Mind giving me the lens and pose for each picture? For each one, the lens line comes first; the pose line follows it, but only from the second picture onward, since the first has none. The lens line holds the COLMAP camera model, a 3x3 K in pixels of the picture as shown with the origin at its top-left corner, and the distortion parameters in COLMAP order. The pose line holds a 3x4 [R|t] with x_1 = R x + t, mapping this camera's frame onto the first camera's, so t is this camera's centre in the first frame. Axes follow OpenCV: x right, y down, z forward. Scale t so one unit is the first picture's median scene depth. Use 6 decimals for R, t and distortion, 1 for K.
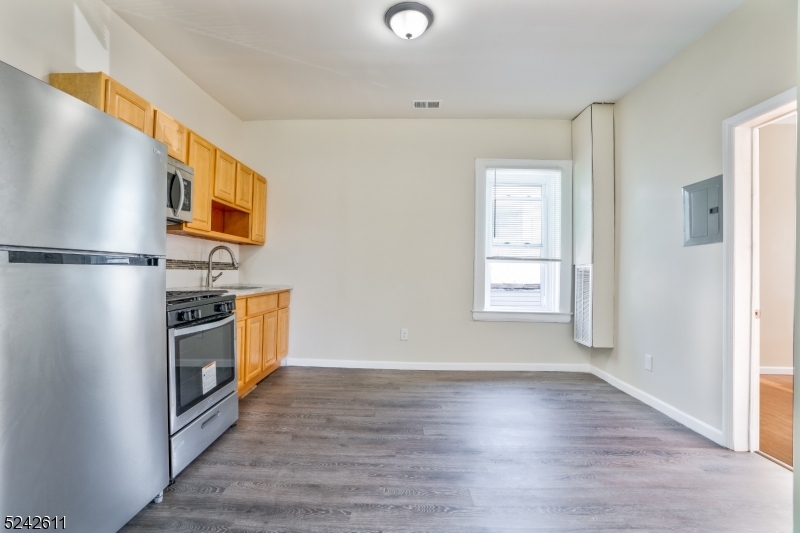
lens RADIAL K [[366.3, 0, 400.0], [0, 366.3, 266.5], [0, 0, 1]] dist [-0.034803, 0.000513]
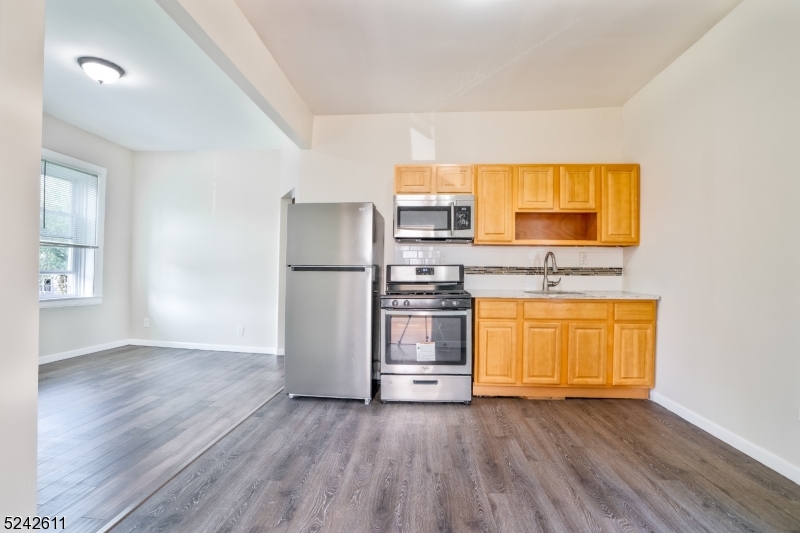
lens RADIAL K [[391.4, 0, 400.0], [0, 391.4, 266.5], [0, 0, 1]] dist [-0.041300, 0.000220]
pose [[-0.059062, -0.041383, -0.997396, 0.709807], [0.001649, 0.999135, -0.041553, 0.034123], [0.998253, -0.004099, -0.058943, 0.716505]]
